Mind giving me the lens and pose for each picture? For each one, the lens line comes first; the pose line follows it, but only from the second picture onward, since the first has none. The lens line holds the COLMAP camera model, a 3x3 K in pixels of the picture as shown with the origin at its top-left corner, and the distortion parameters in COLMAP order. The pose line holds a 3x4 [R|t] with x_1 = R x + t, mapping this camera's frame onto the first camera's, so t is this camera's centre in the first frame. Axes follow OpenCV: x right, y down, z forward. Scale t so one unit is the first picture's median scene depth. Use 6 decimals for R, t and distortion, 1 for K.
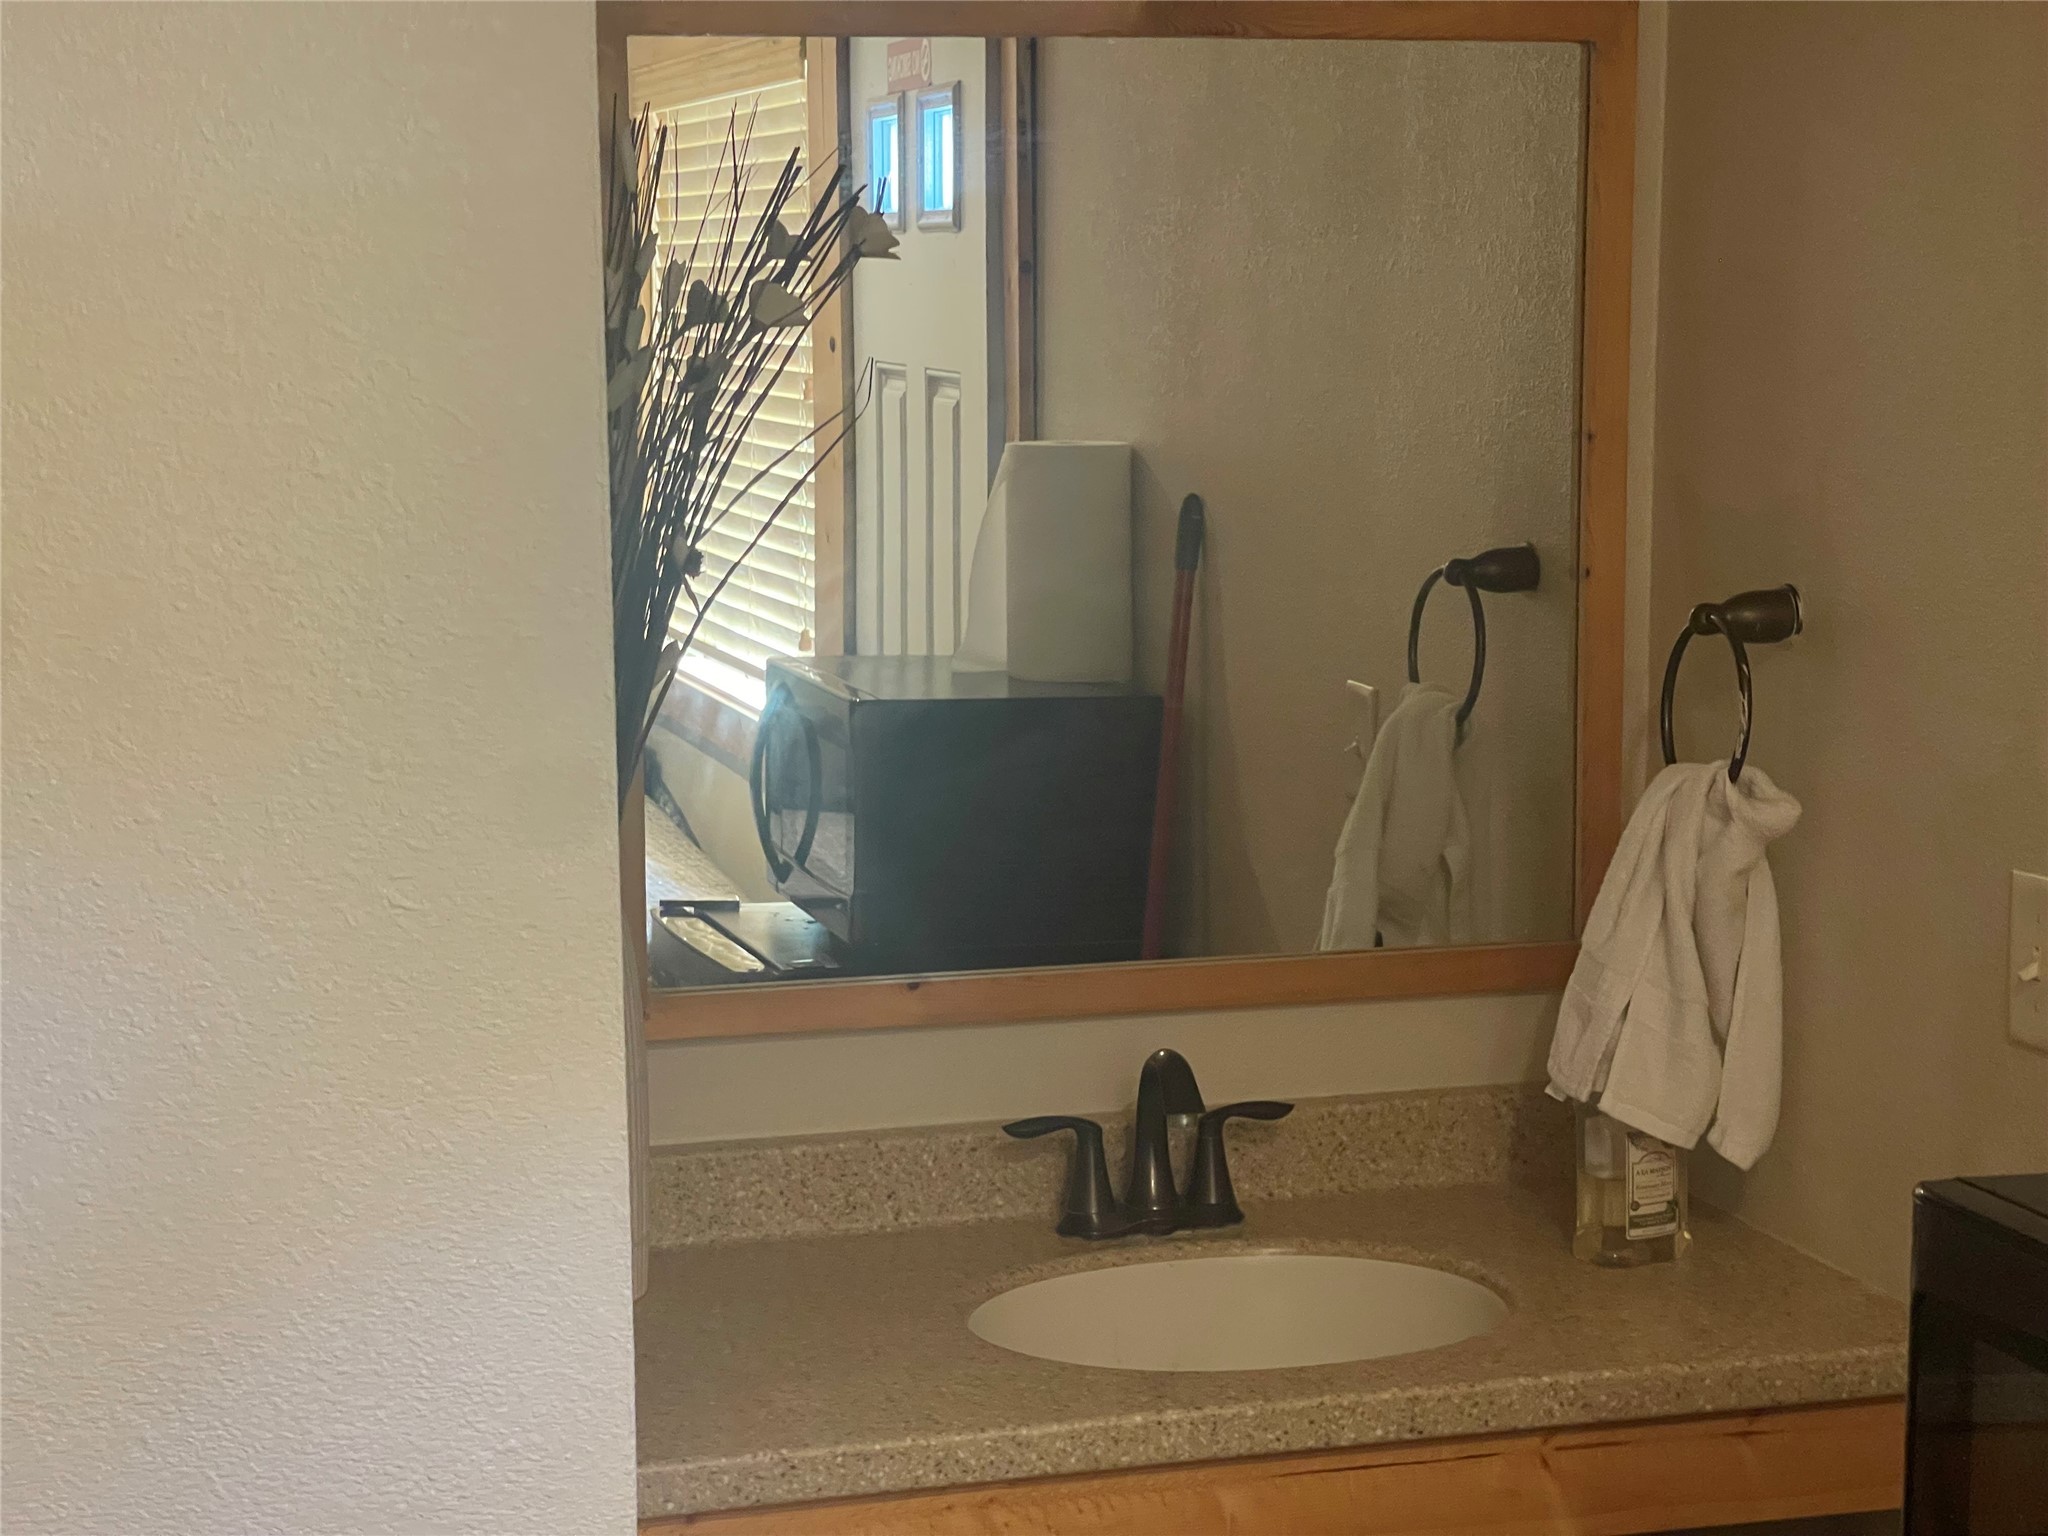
lens RADIAL K [[3783.6, 0, 1022.9], [0, 3783.6, 782.7], [0, 0, 1]] dist [0.250470, 0.000000]
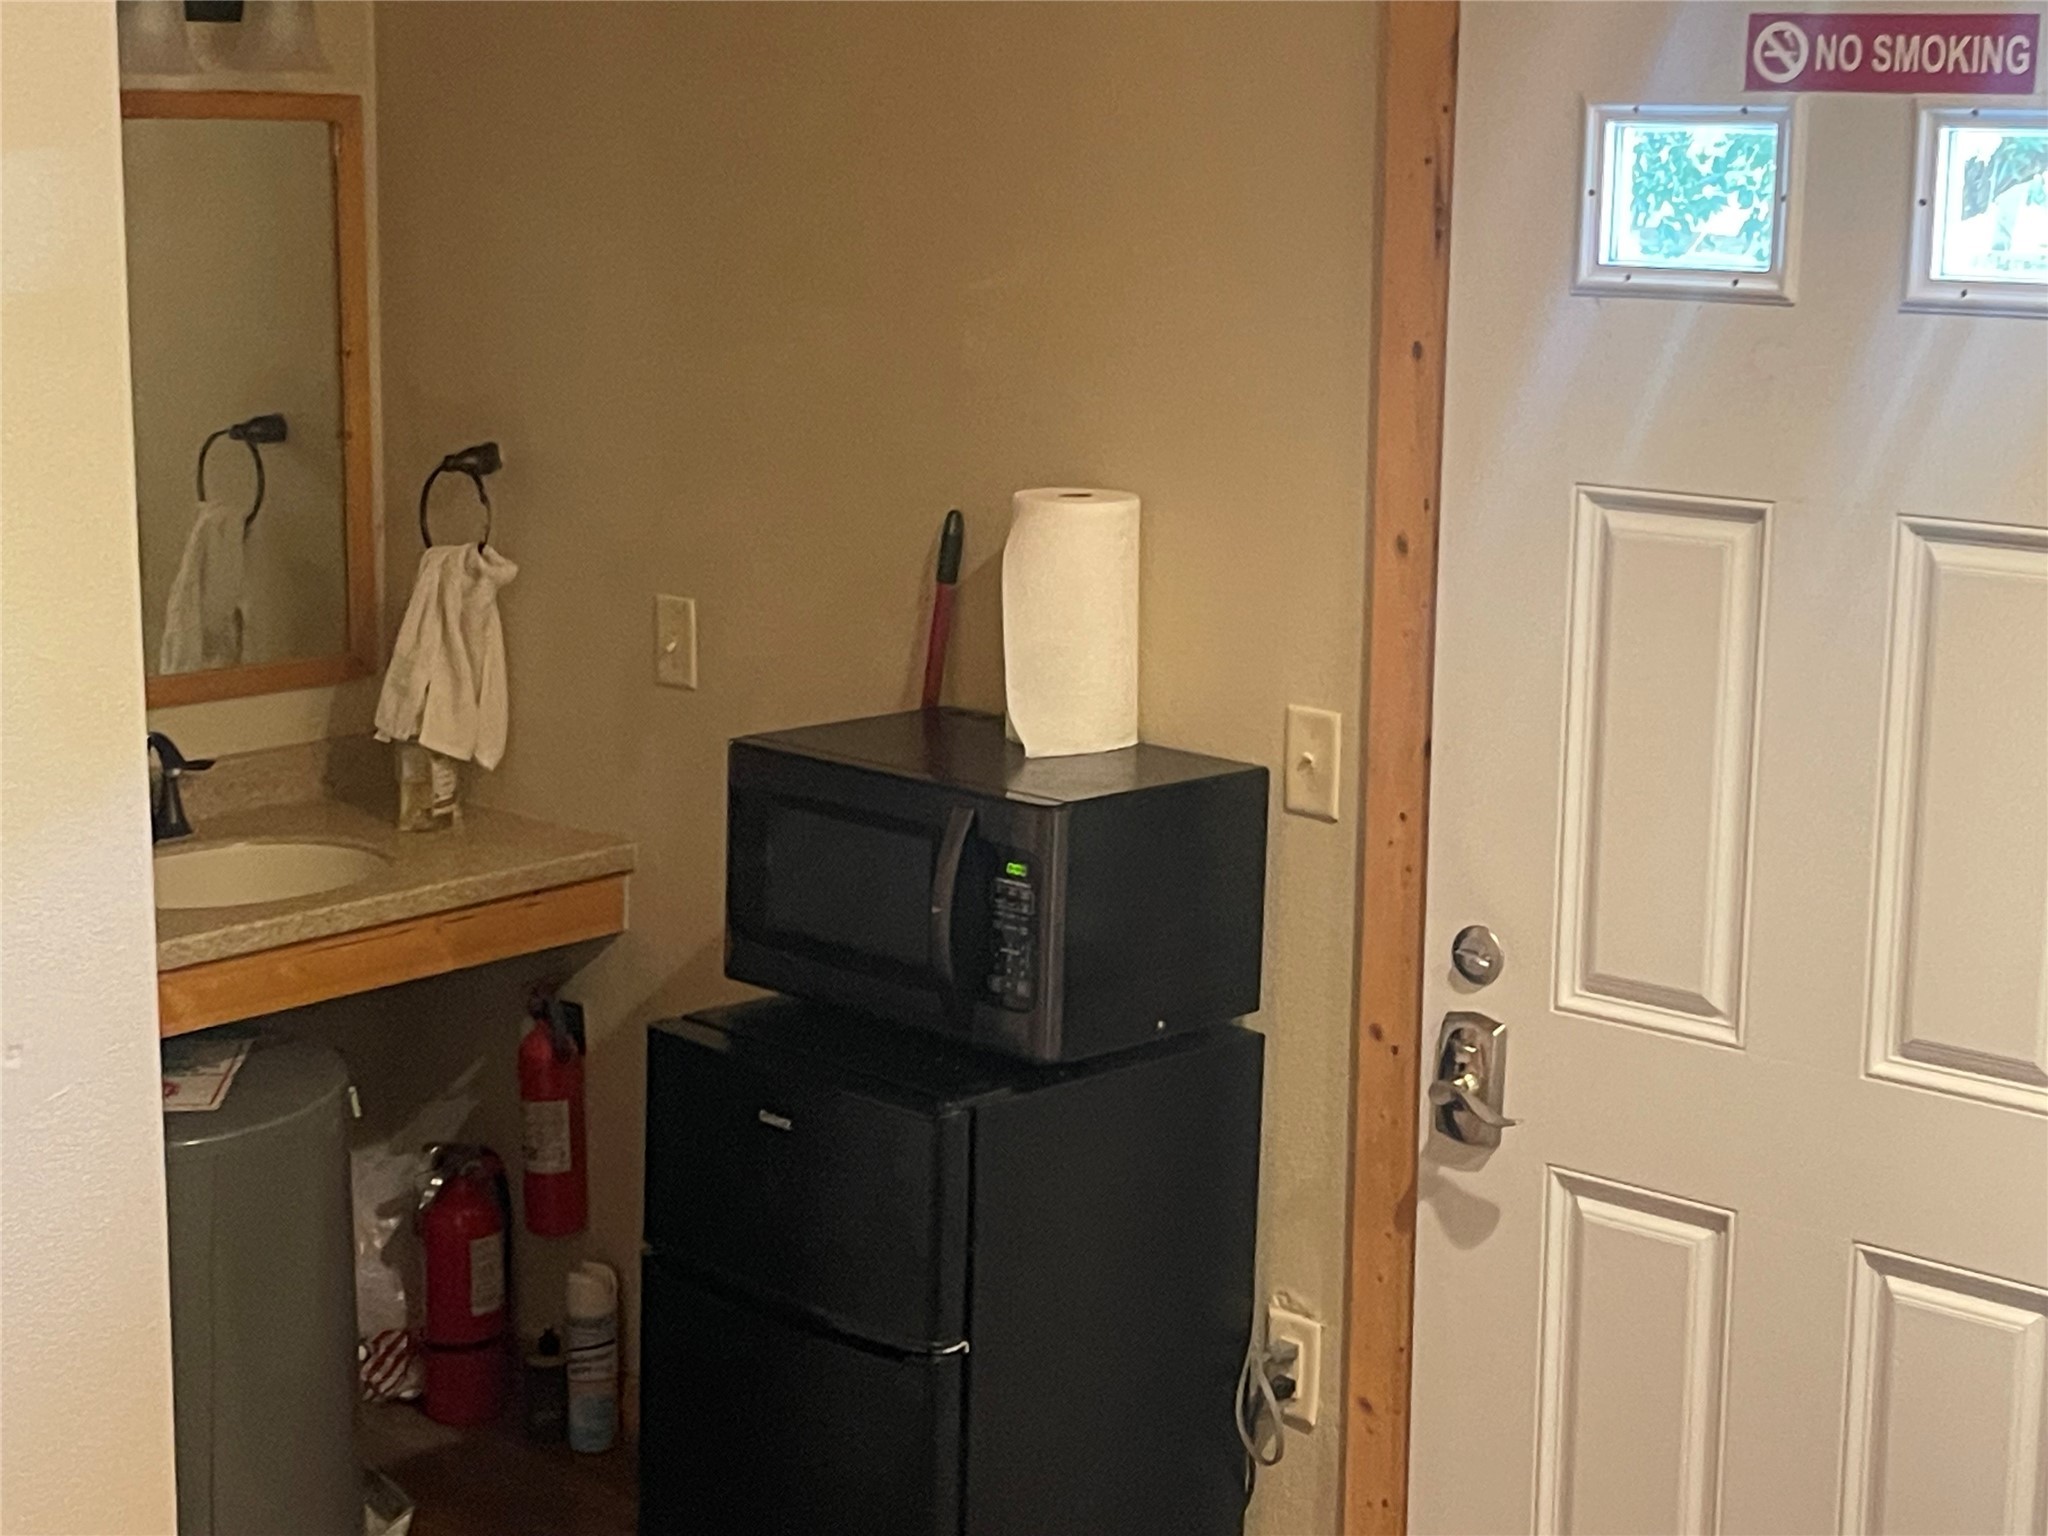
lens RADIAL K [[3397.1, 0, 1024.5], [0, 3397.1, 762.6], [0, 0, 1]] dist [0.025366, 0.000000]
pose [[0.850794, -0.082630, 0.518962, -0.426171], [0.046359, 0.995512, 0.082507, -0.022474], [-0.523450, -0.046138, 0.850806, -0.488330]]
